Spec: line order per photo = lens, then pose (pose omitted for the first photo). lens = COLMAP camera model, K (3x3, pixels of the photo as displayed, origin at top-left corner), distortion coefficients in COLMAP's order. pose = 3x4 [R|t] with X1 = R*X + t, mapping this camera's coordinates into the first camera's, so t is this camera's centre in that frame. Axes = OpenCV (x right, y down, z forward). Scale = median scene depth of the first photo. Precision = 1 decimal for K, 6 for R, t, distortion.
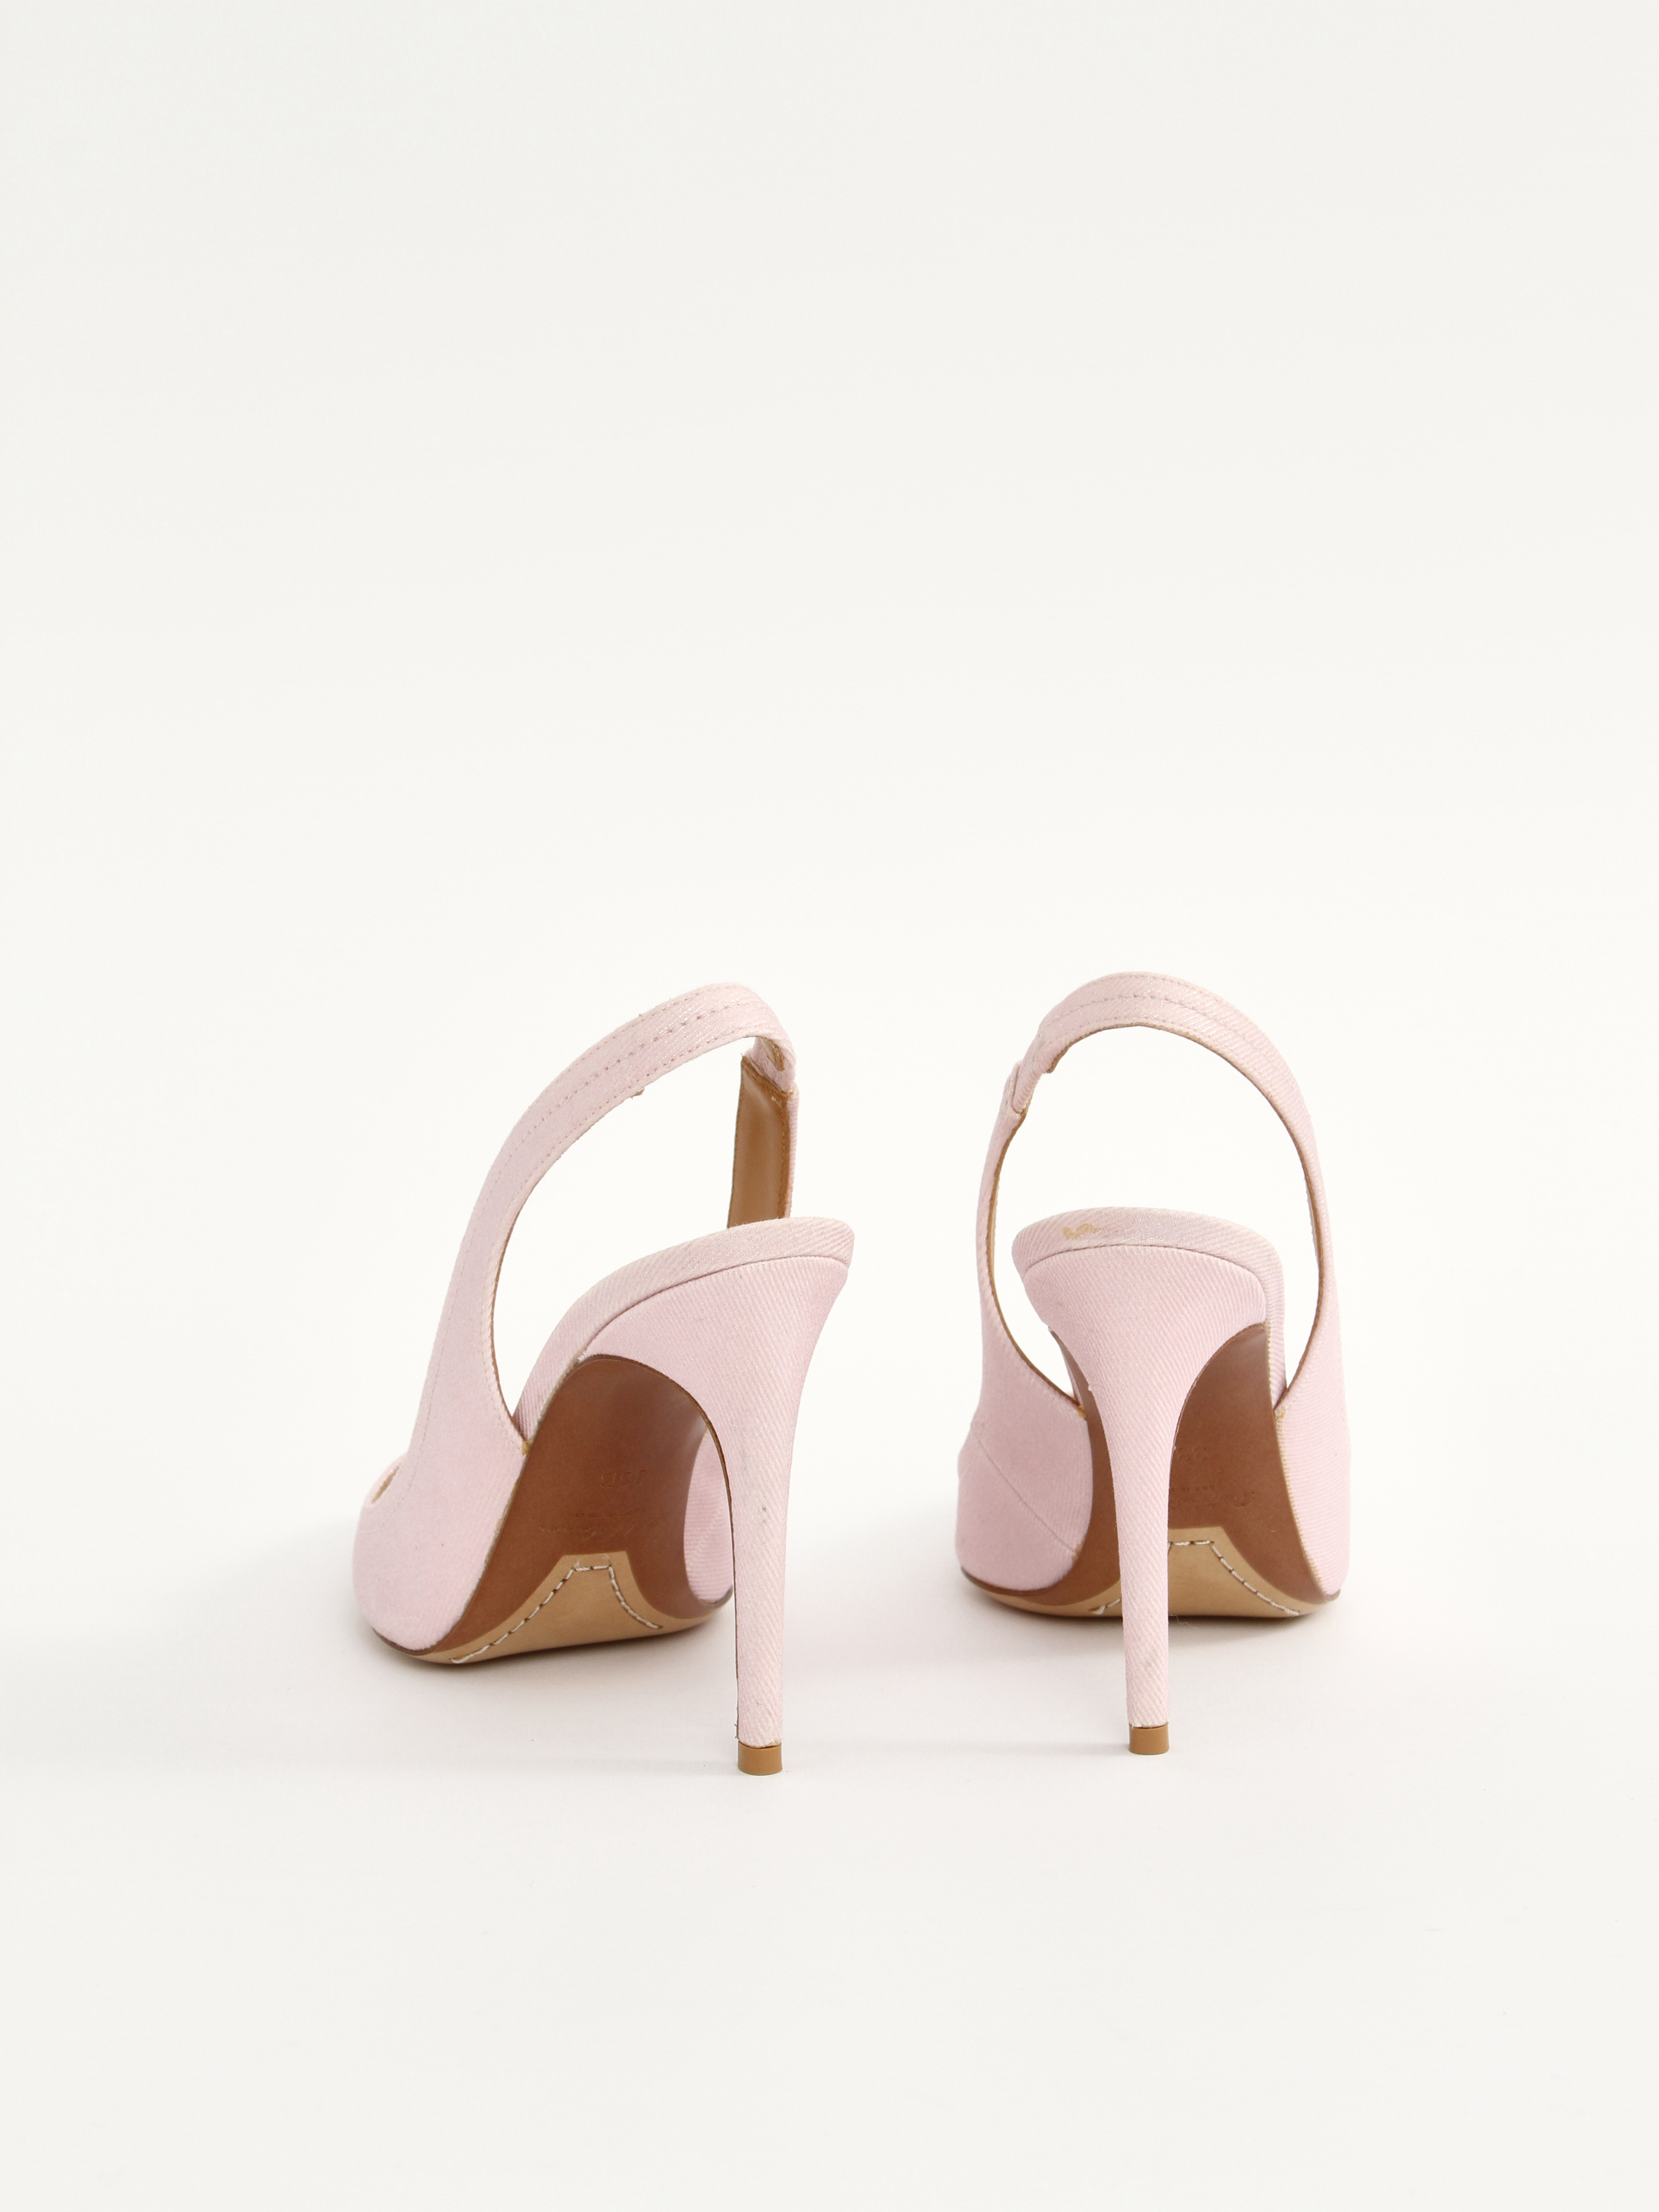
lens RADIAL K [[5022.2, 0, 829.2], [0, 5022.2, 1106.1], [0, 0, 1]] dist [0.037988, 0.000000]
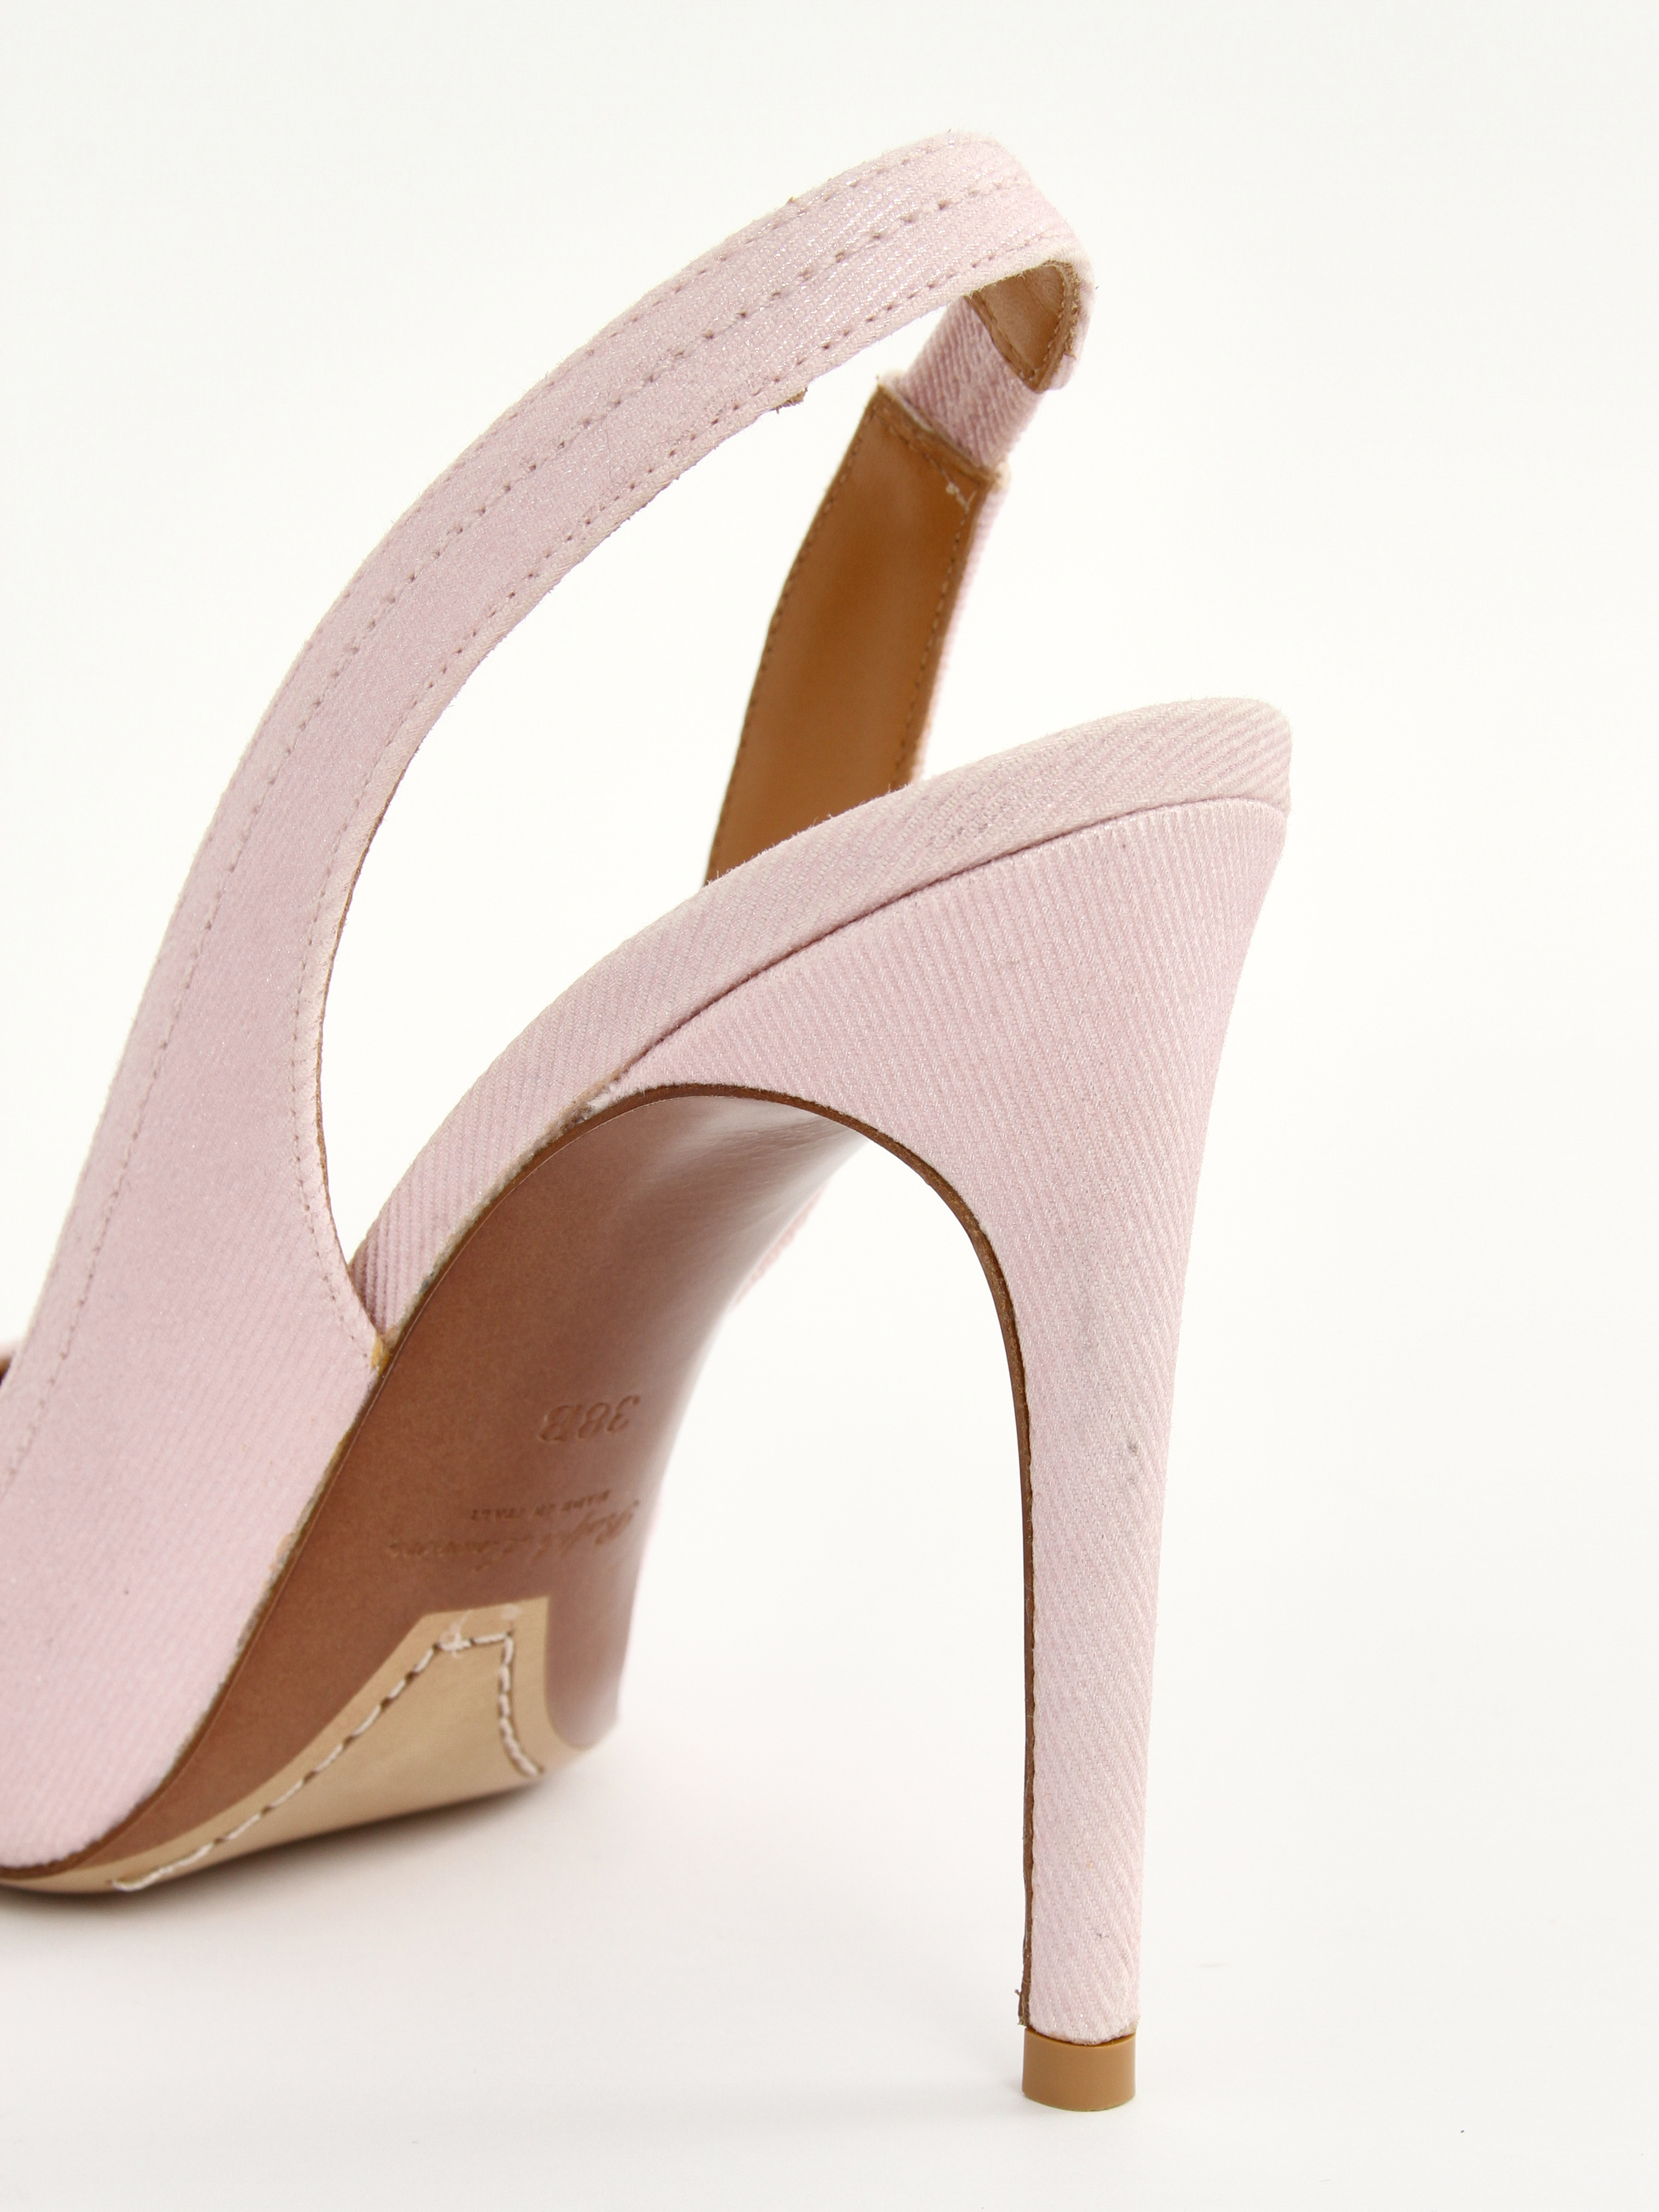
lens RADIAL K [[4353.8, 0, 830.3], [0, 4353.8, 1107.8], [0, 0, 1]] dist [-0.093815, 0.000000]
pose [[0.935795, -0.030713, 0.351203, -0.153189], [0.040561, 0.998962, -0.020718, 0.058631], [-0.350202, 0.033633, 0.936070, 0.676094]]
